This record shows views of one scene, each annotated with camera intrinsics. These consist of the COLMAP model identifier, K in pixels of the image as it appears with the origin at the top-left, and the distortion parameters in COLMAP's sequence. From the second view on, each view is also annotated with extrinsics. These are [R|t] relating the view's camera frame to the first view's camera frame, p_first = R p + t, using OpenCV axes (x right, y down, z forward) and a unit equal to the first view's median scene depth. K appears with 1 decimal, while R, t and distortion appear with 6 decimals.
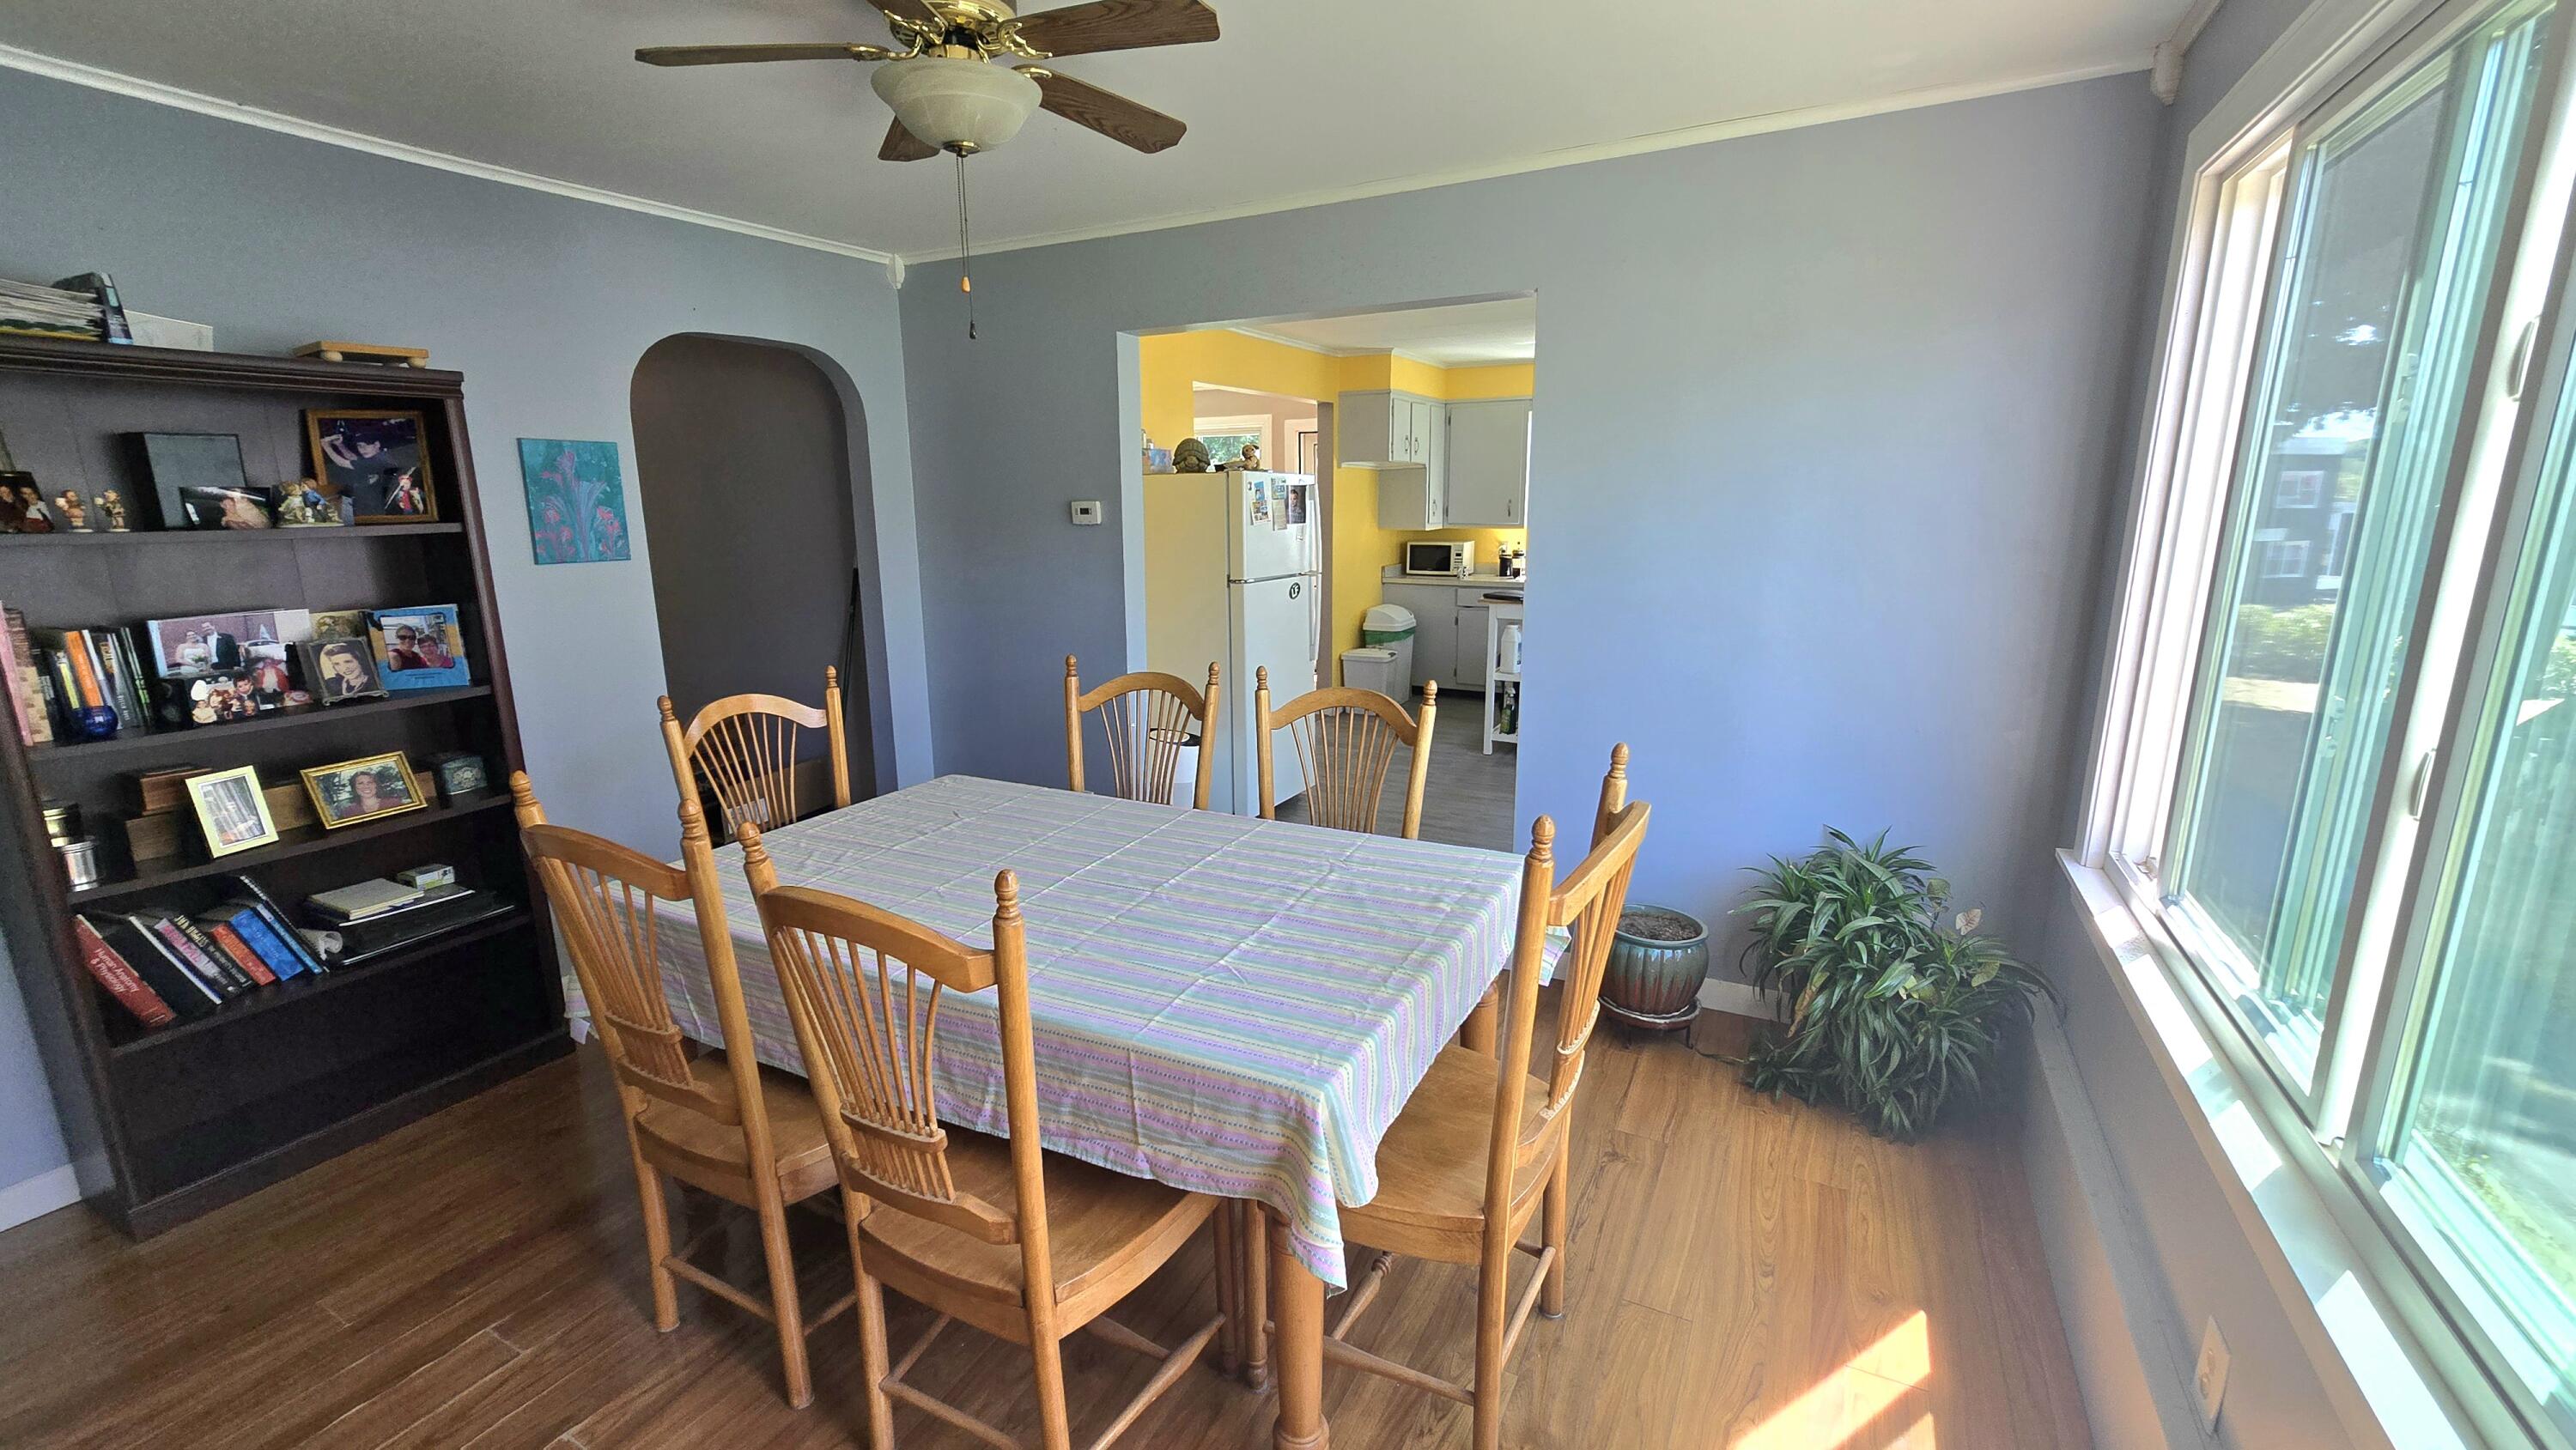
lens RADIAL K [[1056.0, 0, 1285.9], [0, 1056.0, 732.9], [0, 0, 1]] dist [-0.000378, -0.000705]
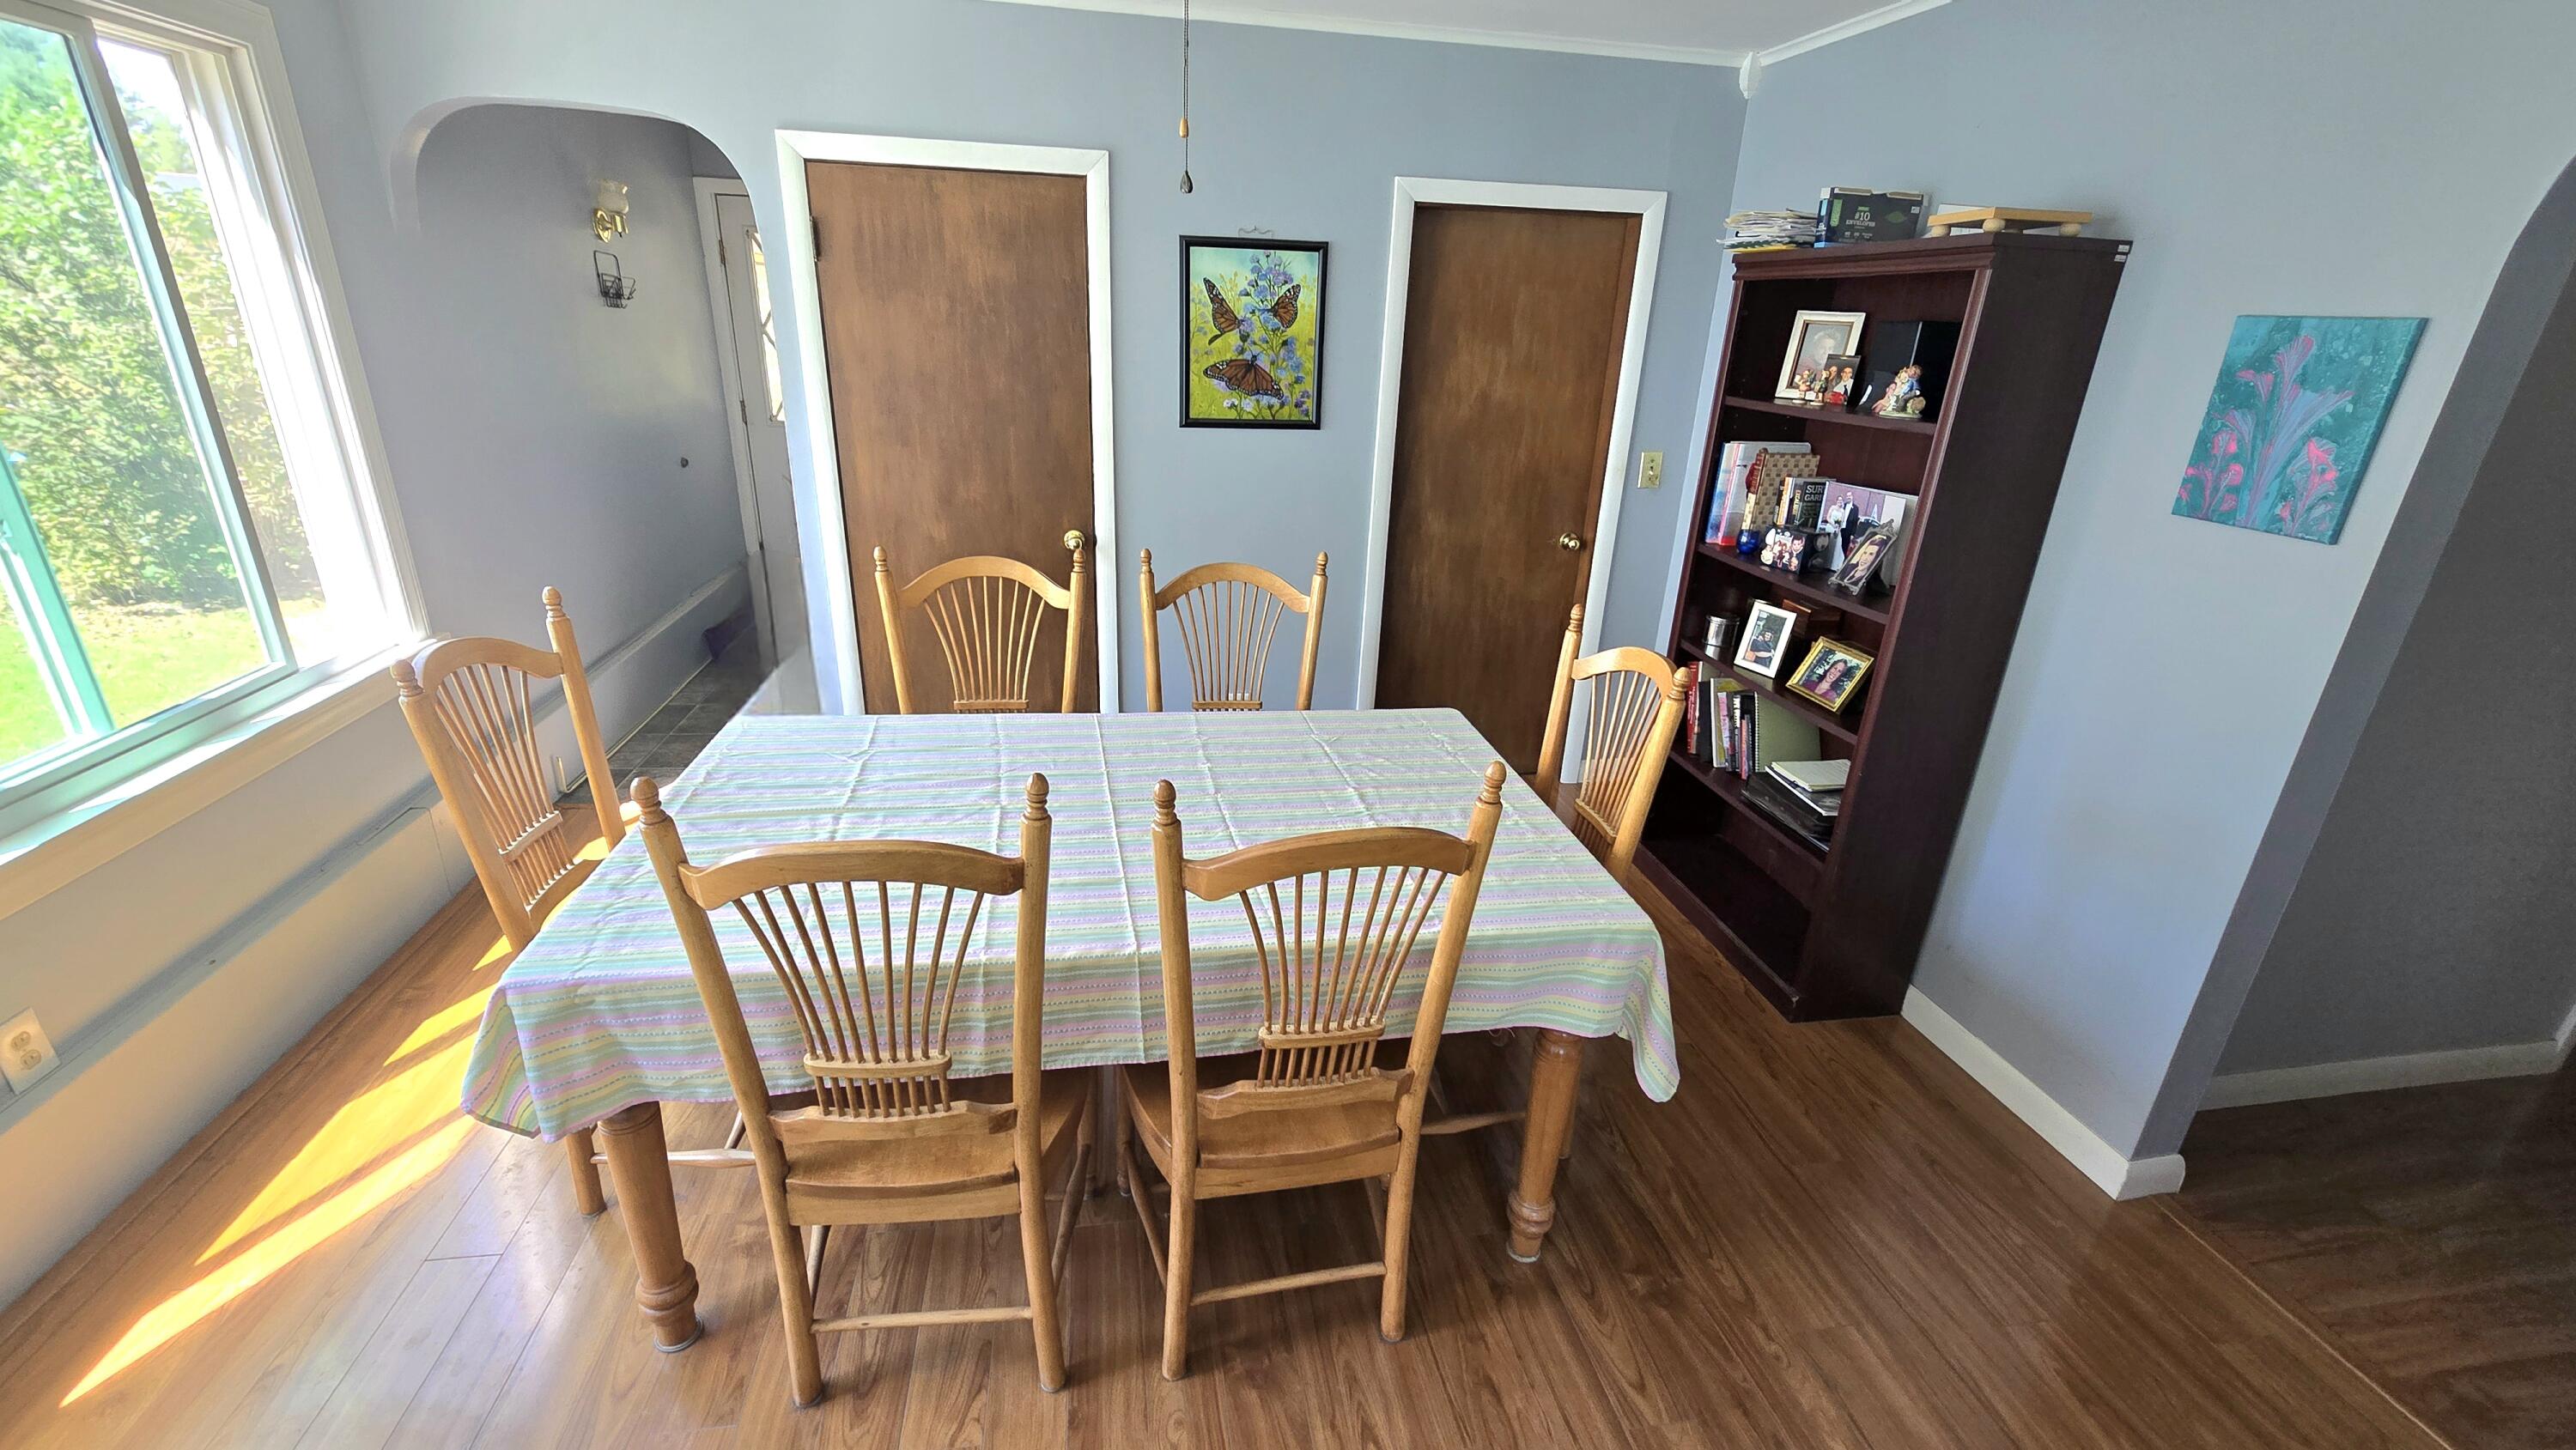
lens RADIAL K [[1056.0, 0, 1292.3], [0, 1056.0, 738.8], [0, 0, 1]] dist [-0.000378, -0.000705]
pose [[-0.791787, 0.205534, -0.575178, 0.147778], [-0.166068, 0.833769, 0.526546, -0.331843], [0.587789, 0.512431, -0.626034, 1.292588]]
